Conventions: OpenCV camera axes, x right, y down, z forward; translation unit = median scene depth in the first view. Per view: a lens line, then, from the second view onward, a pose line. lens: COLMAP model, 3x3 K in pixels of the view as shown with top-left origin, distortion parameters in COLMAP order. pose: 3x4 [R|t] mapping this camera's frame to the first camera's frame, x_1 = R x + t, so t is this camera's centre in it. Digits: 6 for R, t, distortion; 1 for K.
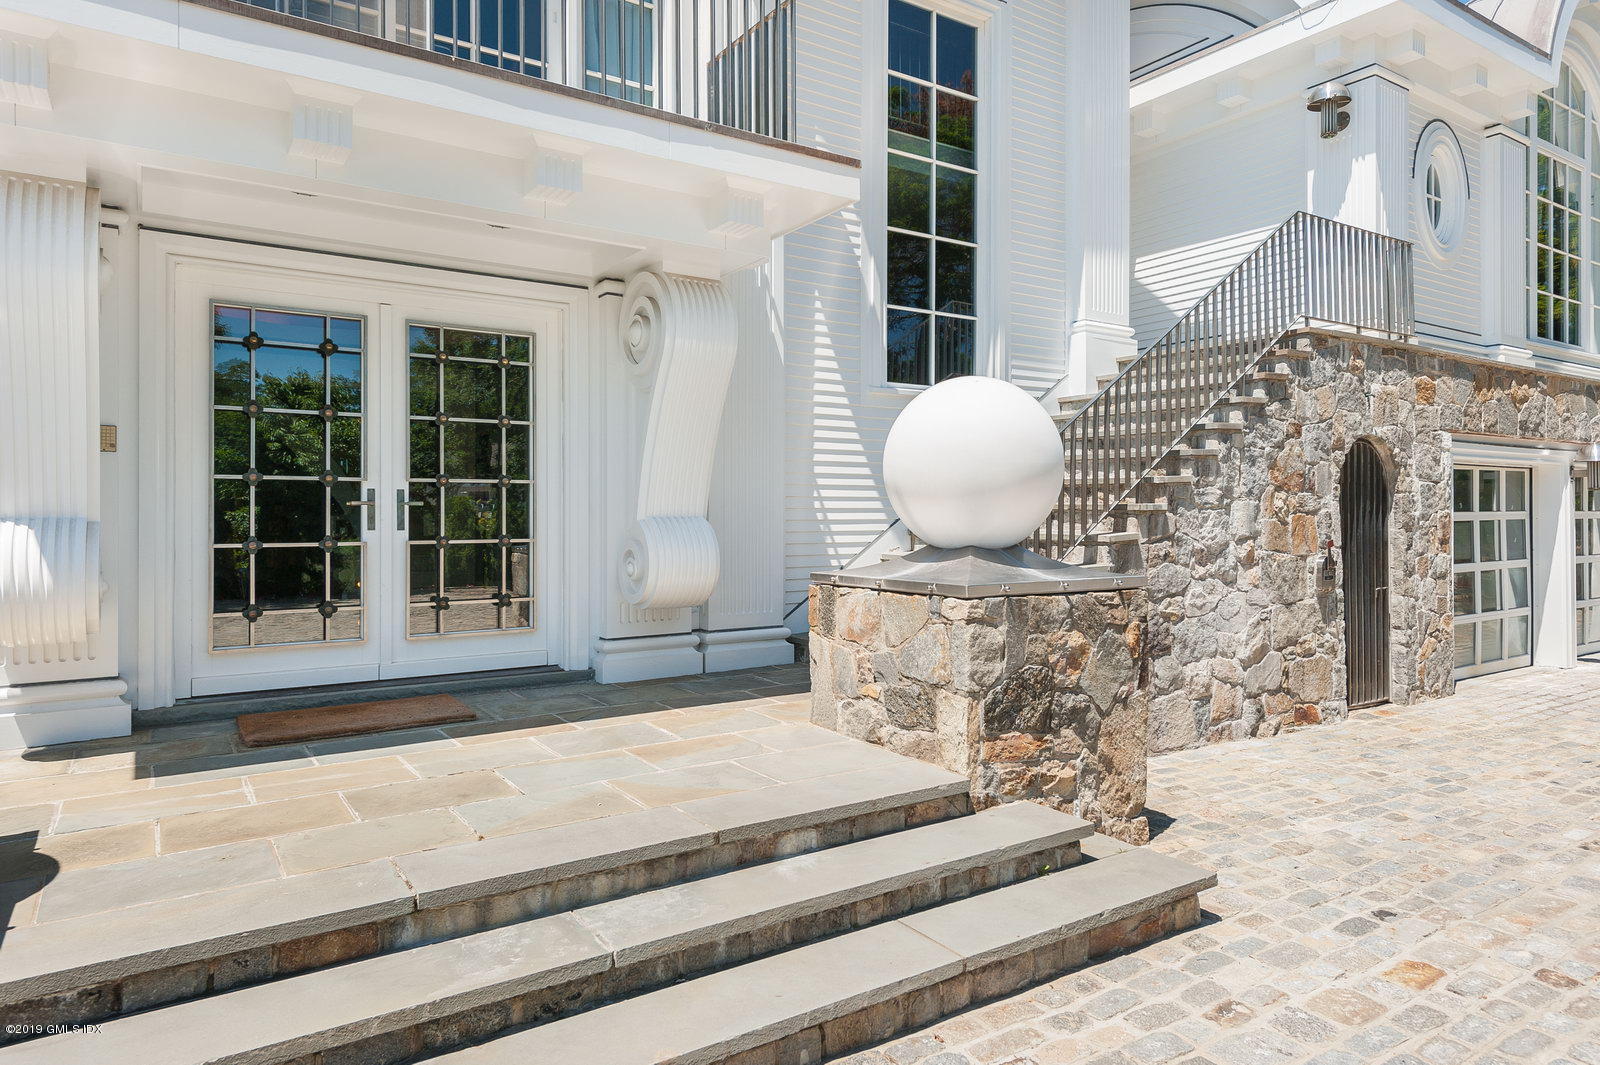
lens RADIAL K [[945.3, 0, 774.9], [0, 945.3, 521.7], [0, 0, 1]] dist [0.021206, -0.000492]
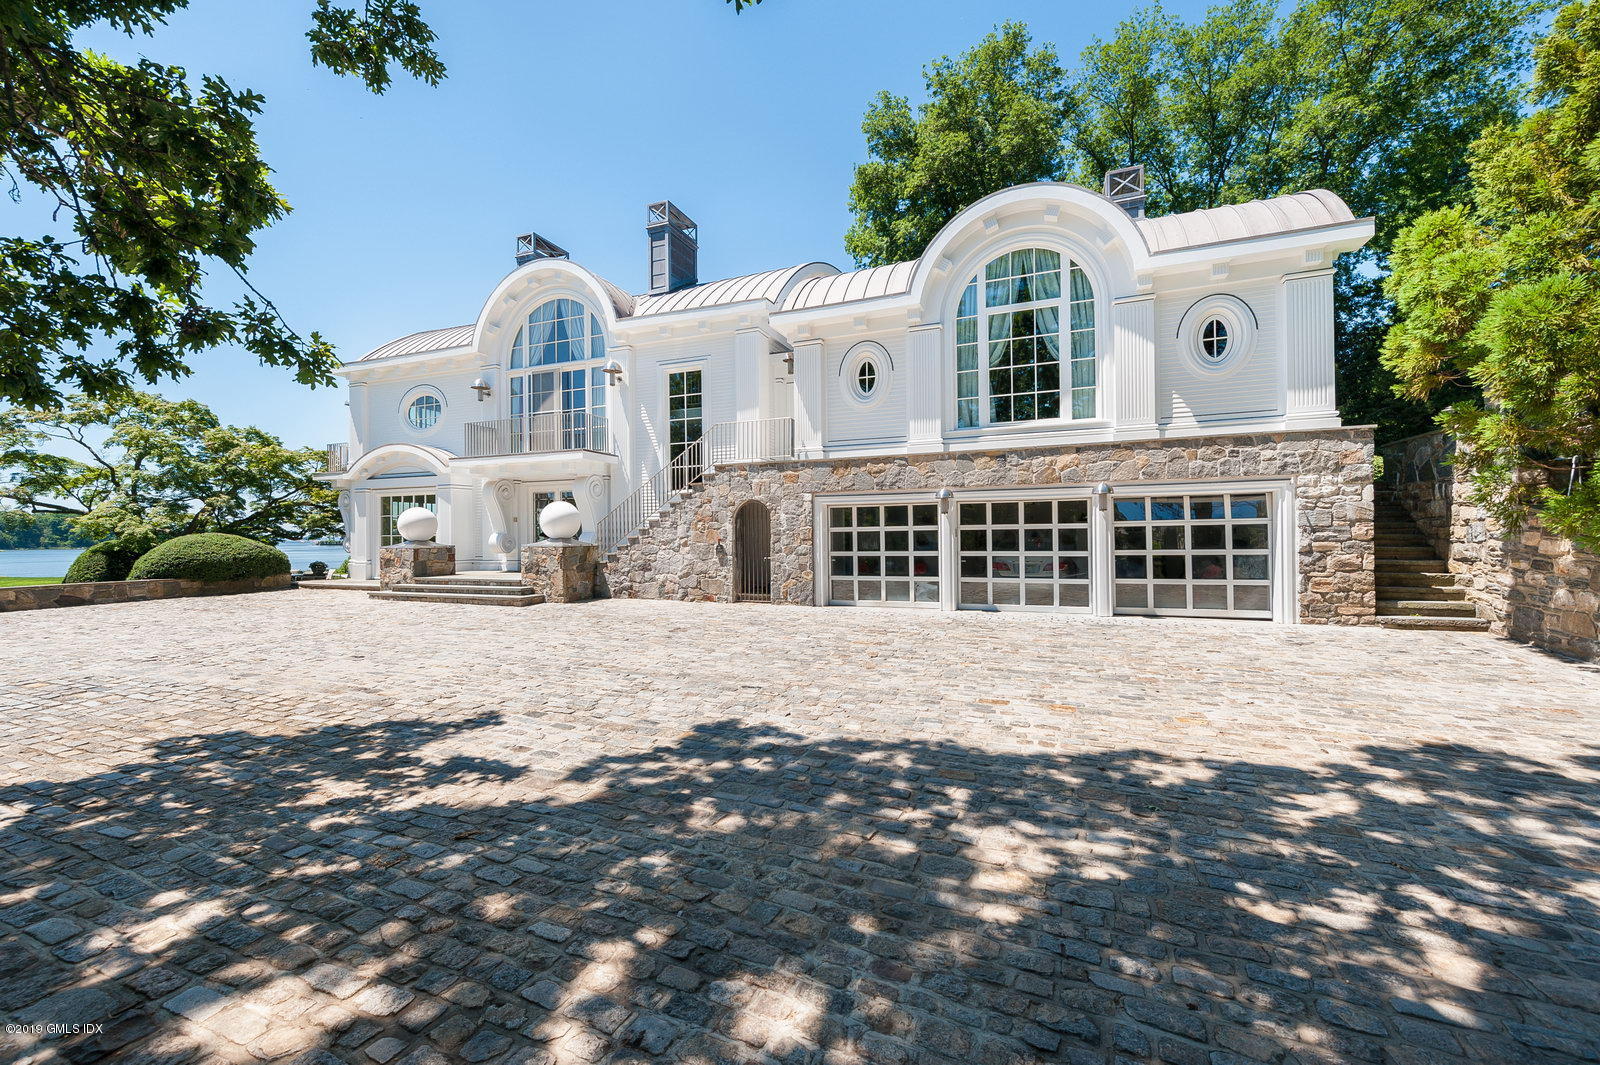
lens RADIAL K [[638.8, 0, 800.0], [0, 638.8, 532.5], [0, 0, 1]] dist [0.000172, -0.000185]
pose [[0.580205, -0.006870, -0.814441, 2.501977], [0.002274, 0.999974, -0.006814, 0.016608], [0.814467, 0.002101, 0.580206, 0.096025]]
